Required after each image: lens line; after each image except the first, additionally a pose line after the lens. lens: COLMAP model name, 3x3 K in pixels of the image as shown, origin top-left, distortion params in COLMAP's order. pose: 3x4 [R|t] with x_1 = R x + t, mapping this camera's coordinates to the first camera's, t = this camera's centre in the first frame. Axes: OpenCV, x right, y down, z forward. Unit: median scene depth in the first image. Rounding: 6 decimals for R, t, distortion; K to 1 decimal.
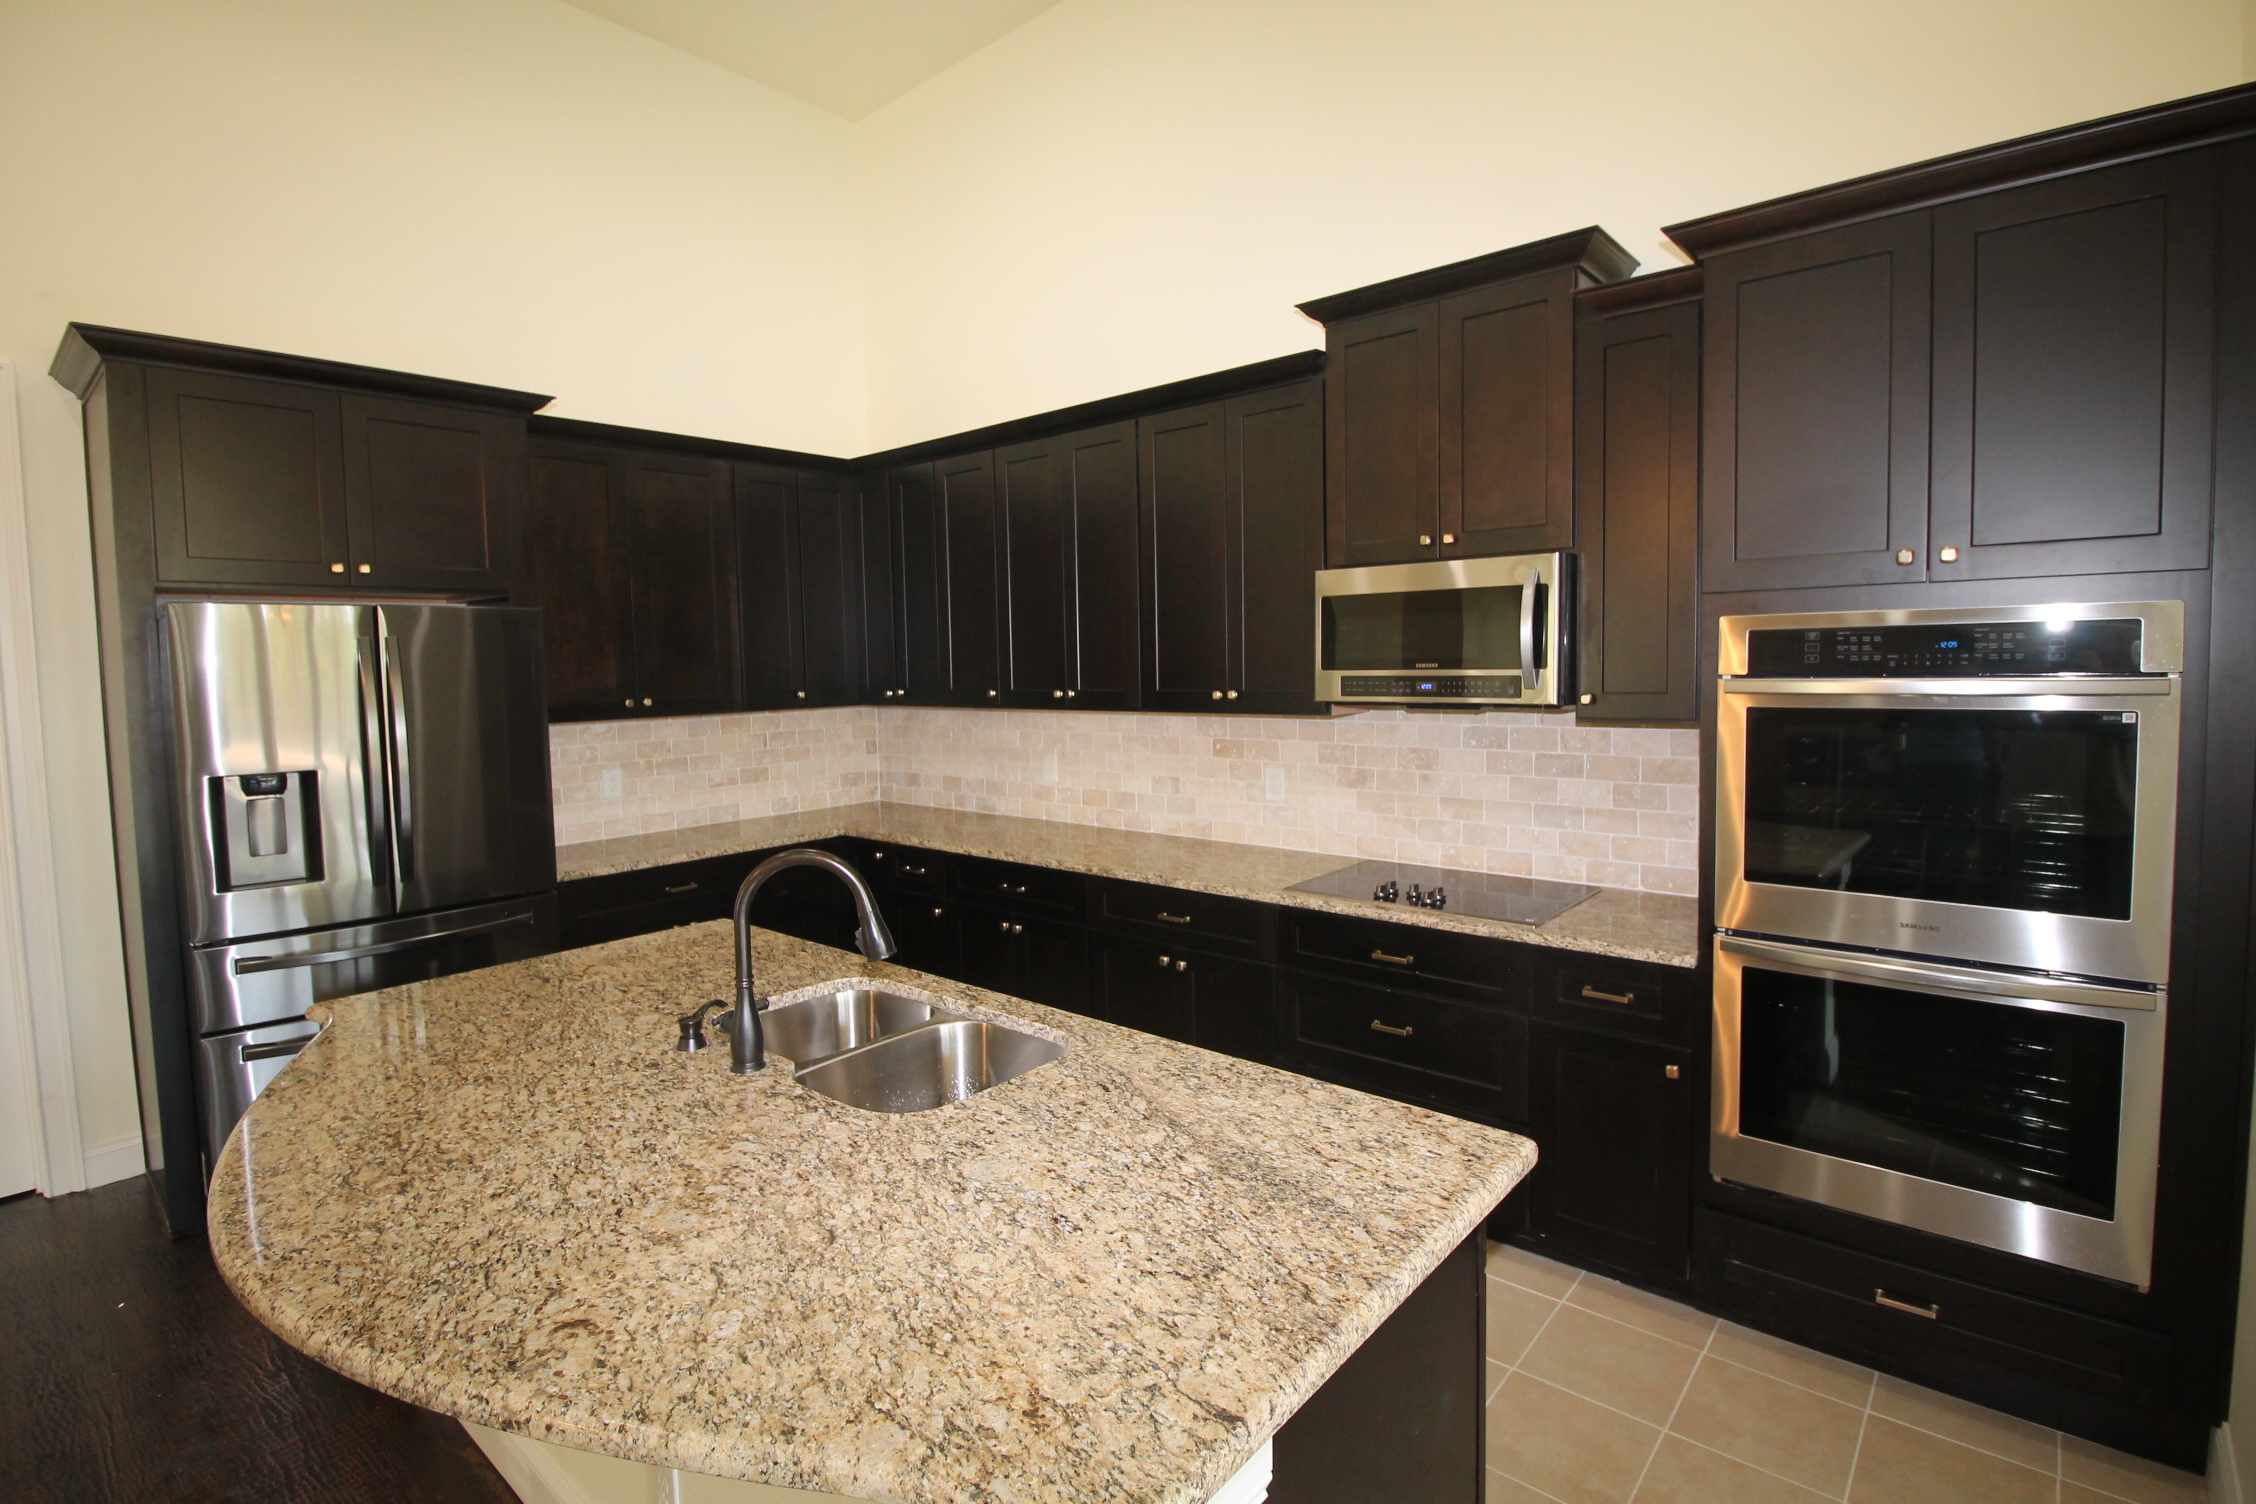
lens RADIAL K [[1070.1, 0, 1129.8], [0, 1070.1, 734.2], [0, 0, 1]] dist [-0.004565, -0.004566]
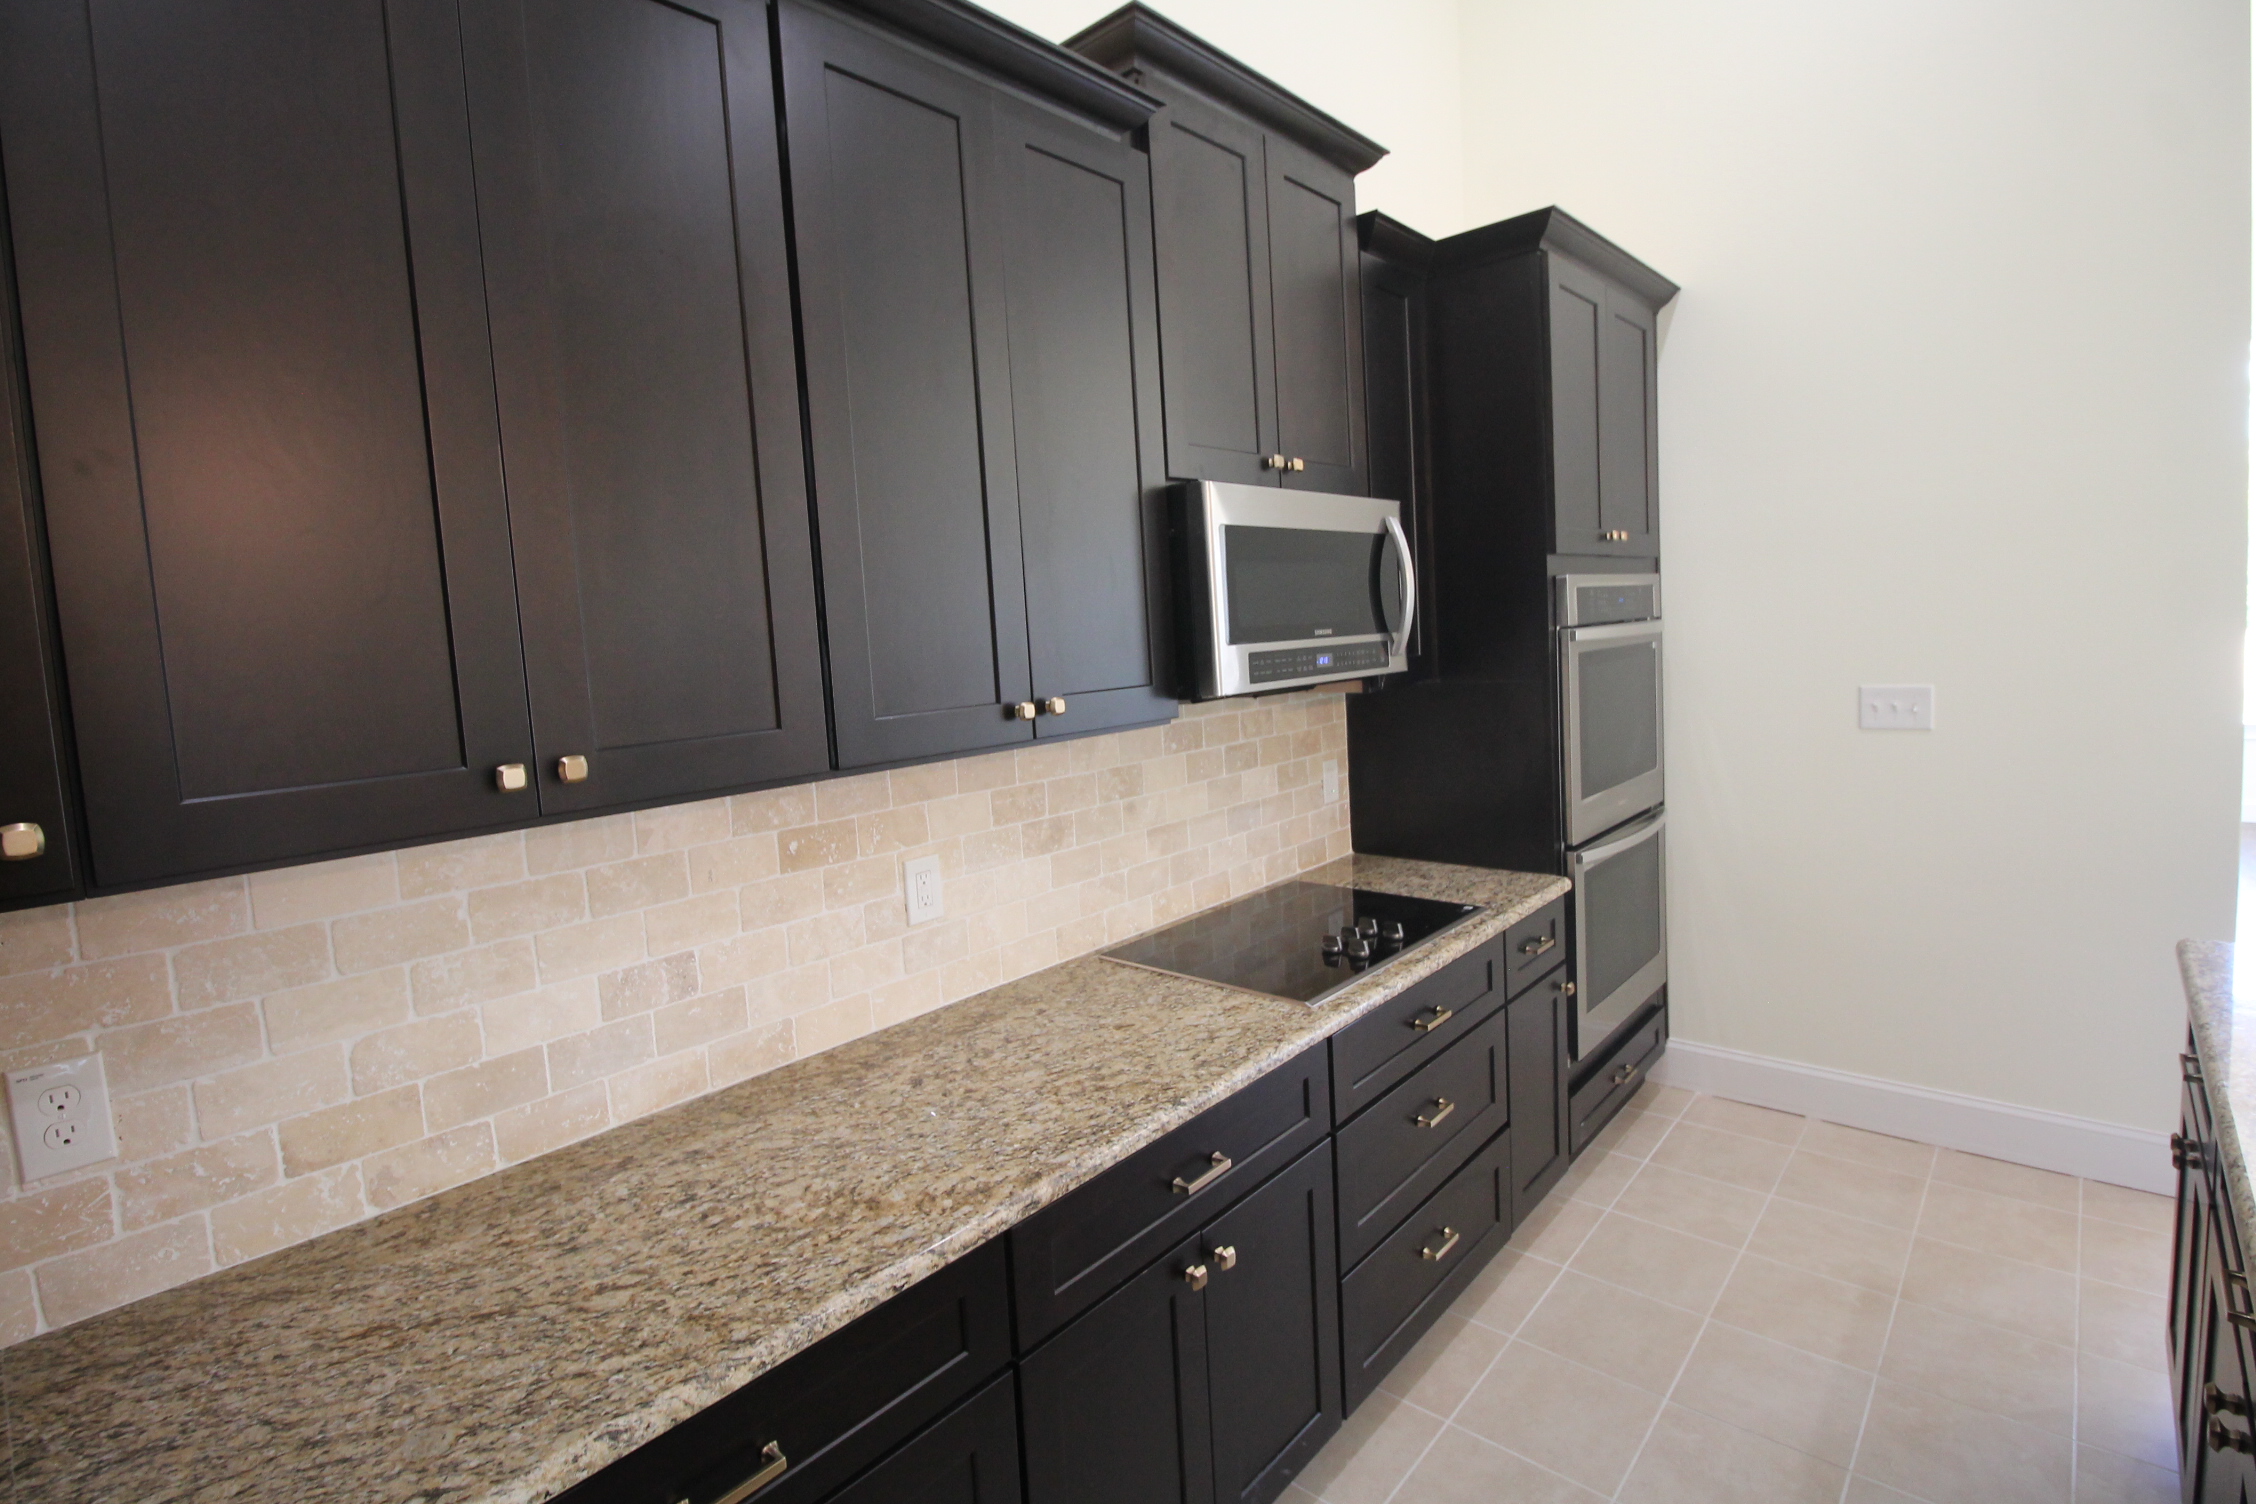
lens RADIAL K [[1070.1, 0, 1135.9], [0, 1070.1, 744.6], [0, 0, 1]] dist [-0.004565, -0.004566]
pose [[0.017739, -0.089784, 0.995803, -0.425461], [0.123799, 0.988493, 0.086919, -0.061794], [-0.992149, 0.121737, 0.028650, 1.022718]]
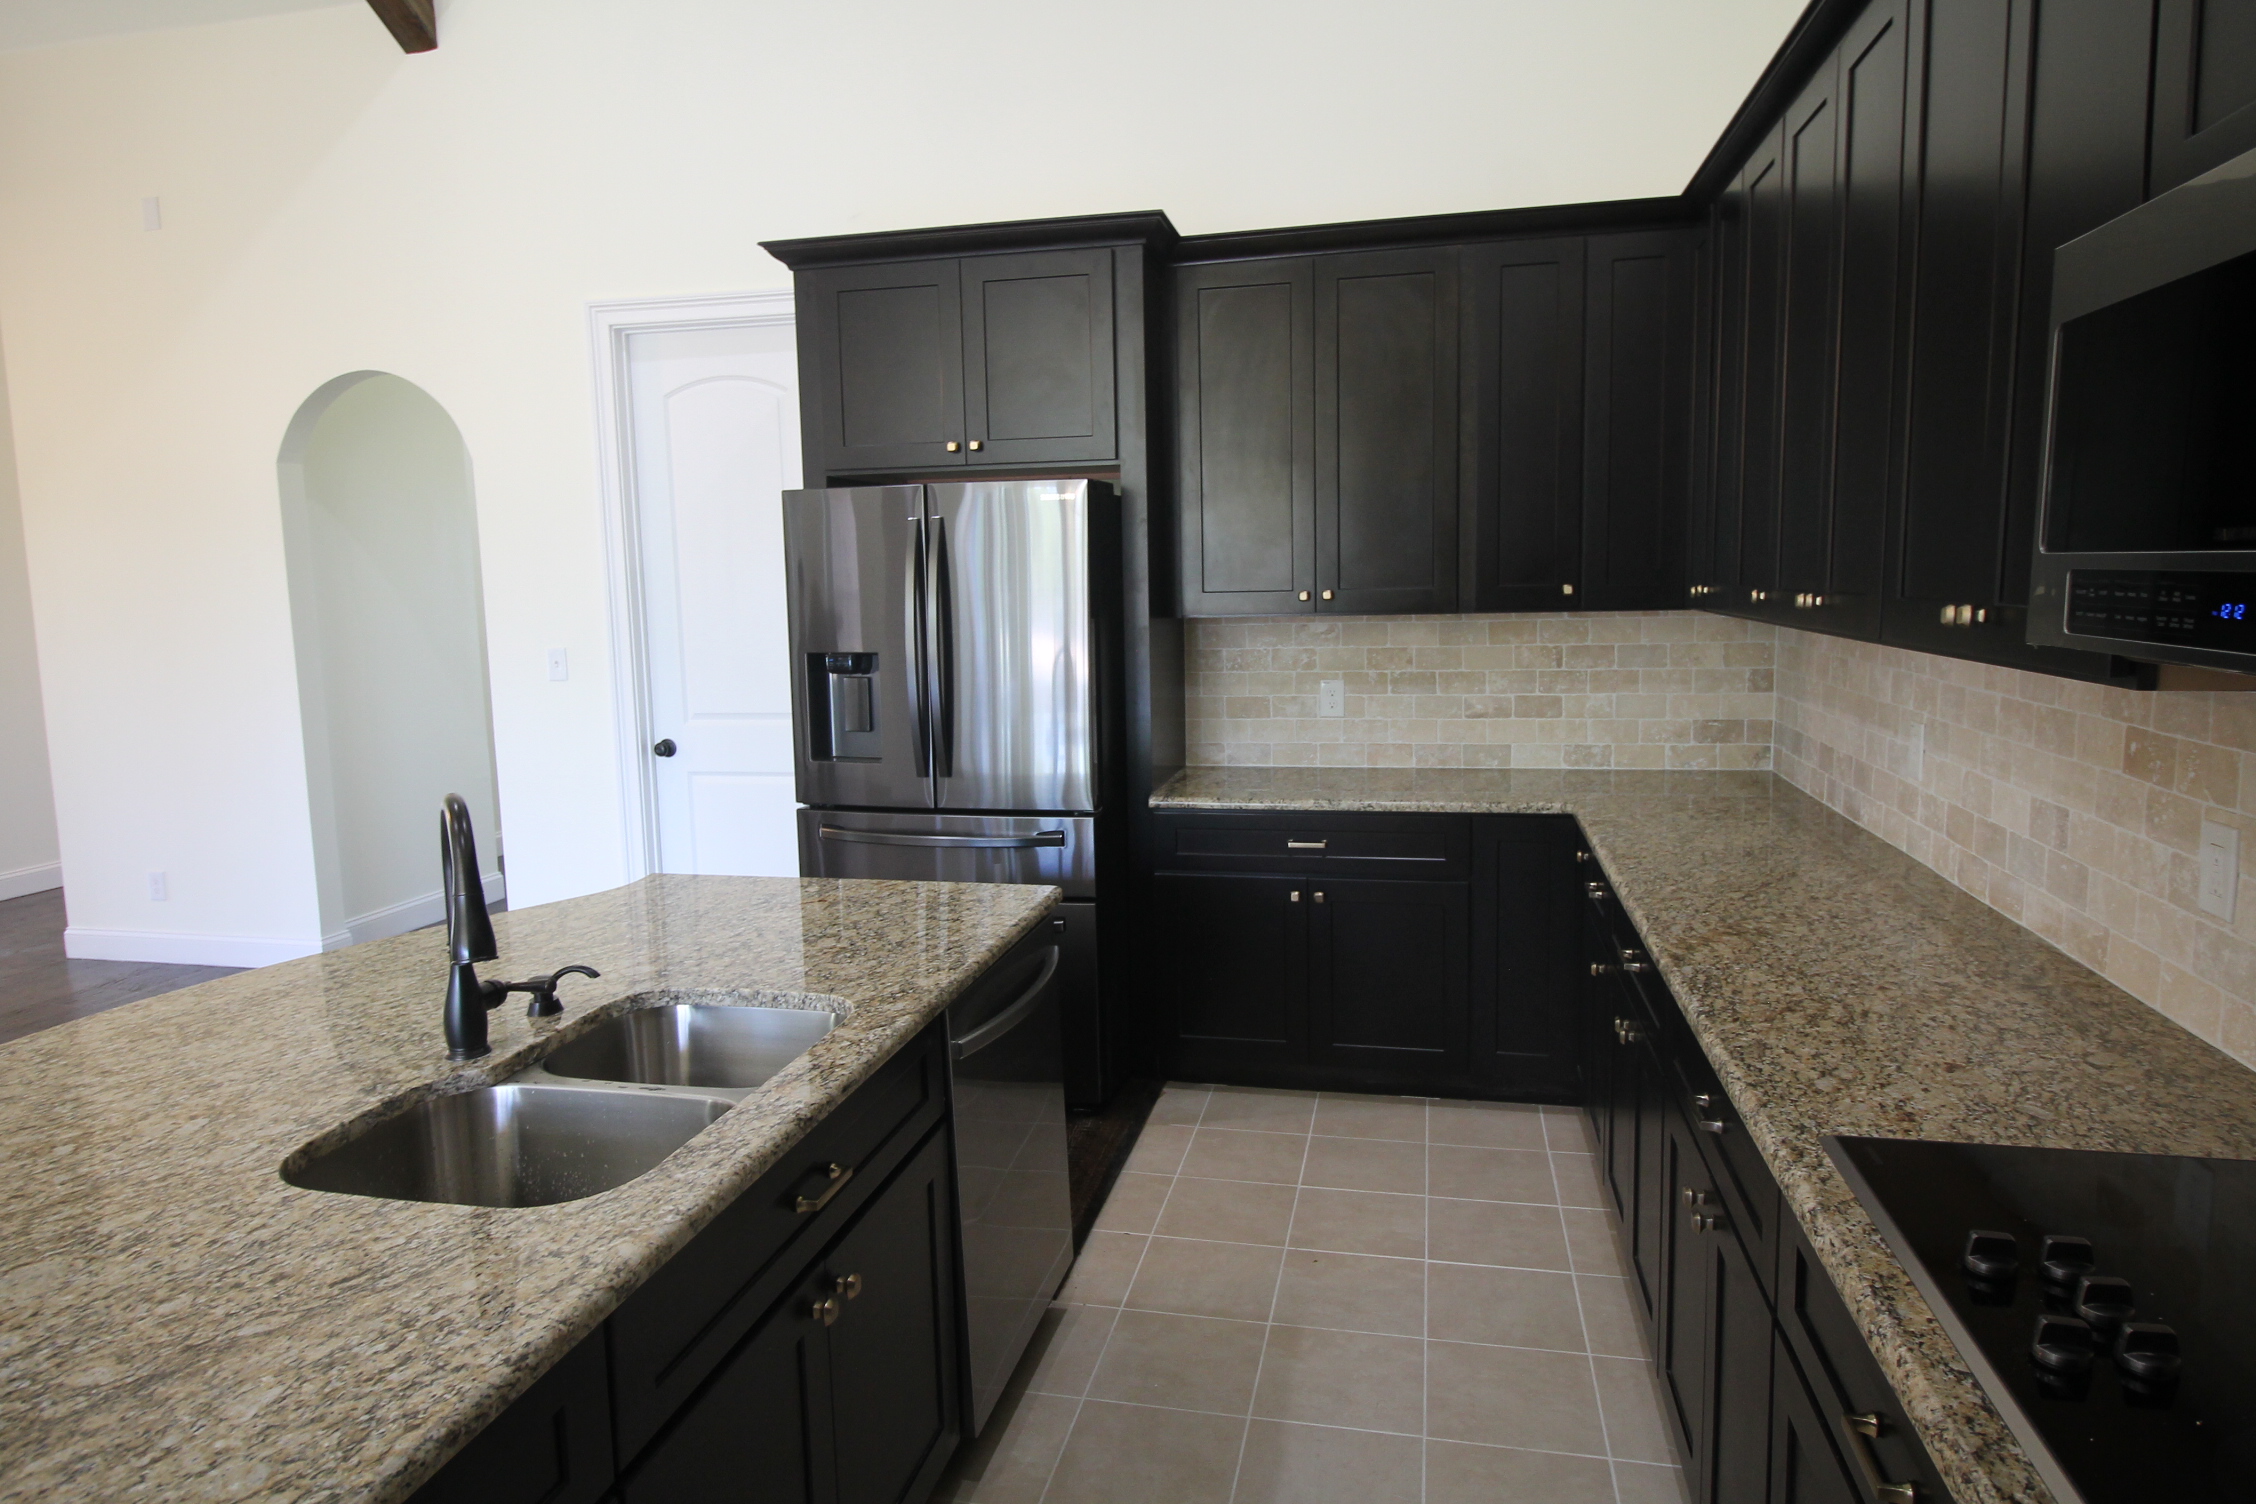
lens RADIAL K [[1342.2, 0, 1130.4], [0, 1342.2, 735.7], [0, 0, 1]] dist [-0.002923, -0.001942]
pose [[0.470072, 0.117803, -0.874731, 0.409207], [-0.050653, 0.993020, 0.106513, -0.031337], [0.881173, -0.005761, 0.472758, 0.544180]]
